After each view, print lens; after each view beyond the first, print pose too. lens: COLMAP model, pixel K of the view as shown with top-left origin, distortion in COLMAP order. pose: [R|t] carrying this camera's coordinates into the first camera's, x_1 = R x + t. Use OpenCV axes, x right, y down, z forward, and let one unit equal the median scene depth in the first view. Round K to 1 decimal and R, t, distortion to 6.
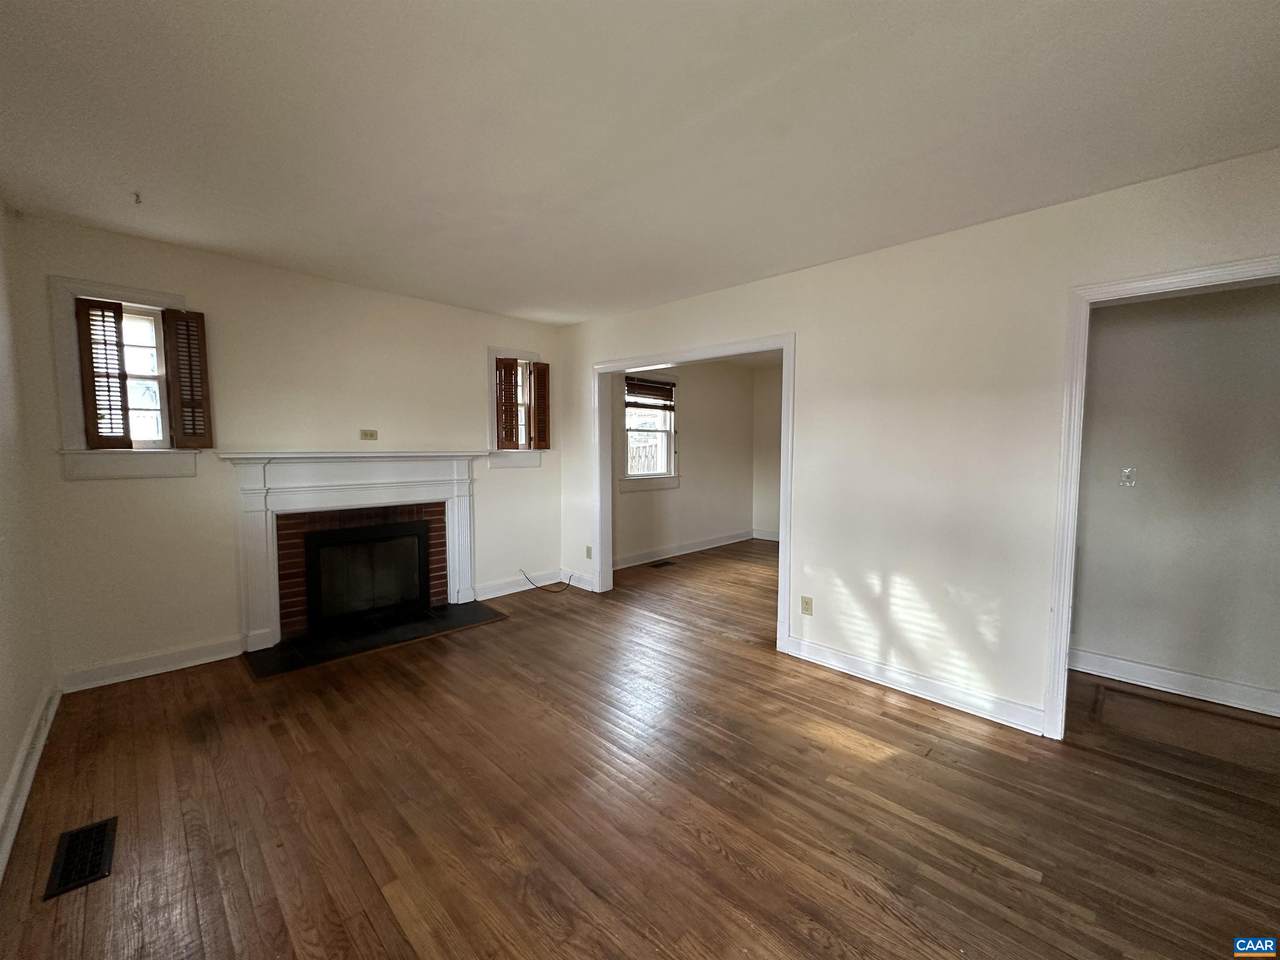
lens RADIAL K [[511.8, 0, 640.0], [0, 511.8, 480.0], [0, 0, 1]] dist [-0.013176, -0.000101]
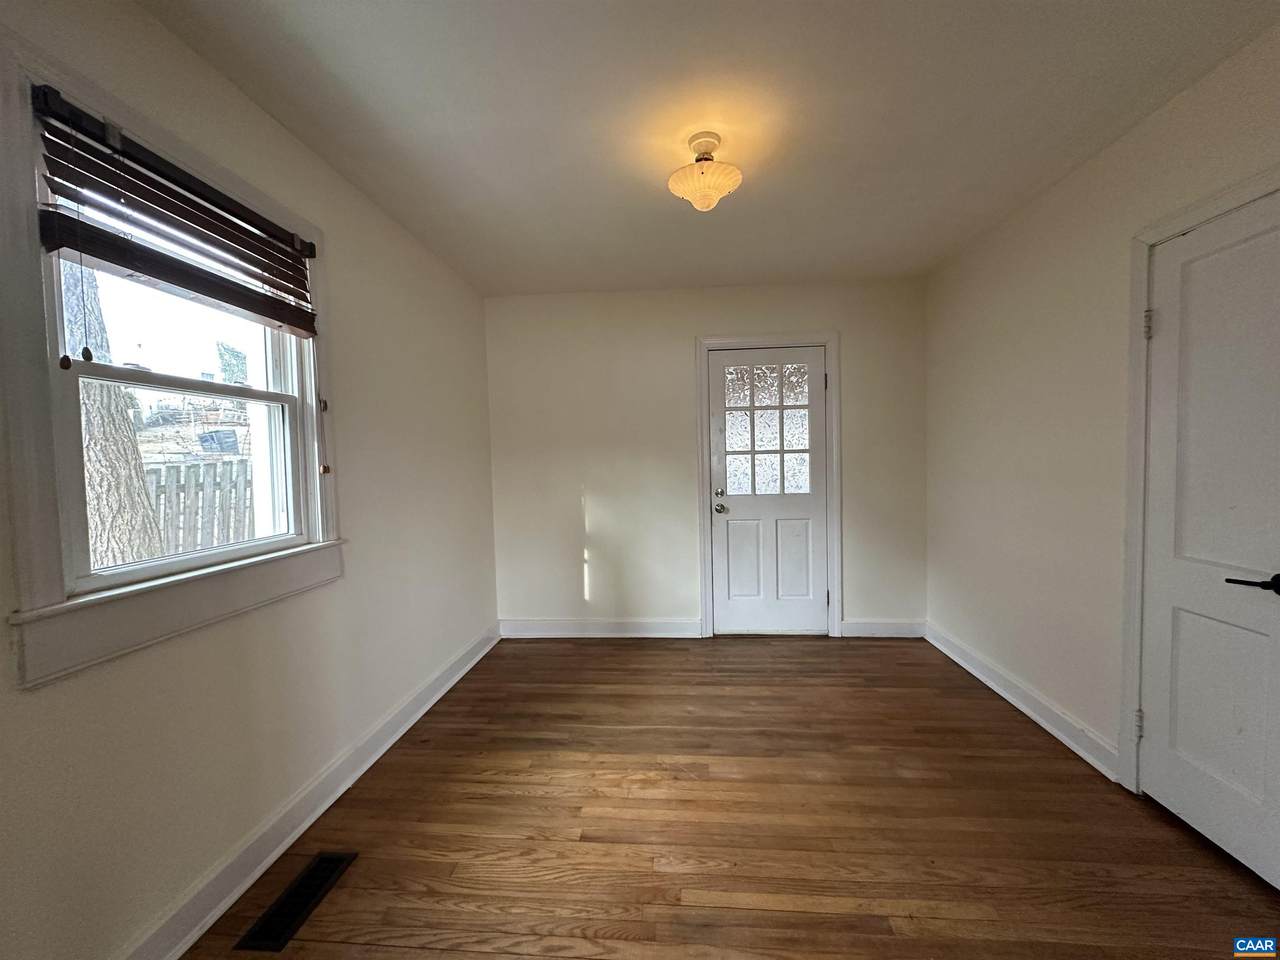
lens RADIAL K [[511.8, 0, 640.0], [0, 511.8, 480.0], [0, 0, 1]] dist [-0.013176, -0.000101]
pose [[0.762344, -0.048062, 0.645385, 0.014989], [0.069677, 0.997537, -0.008018, -0.032225], [-0.643411, 0.051081, 0.763815, 0.644289]]
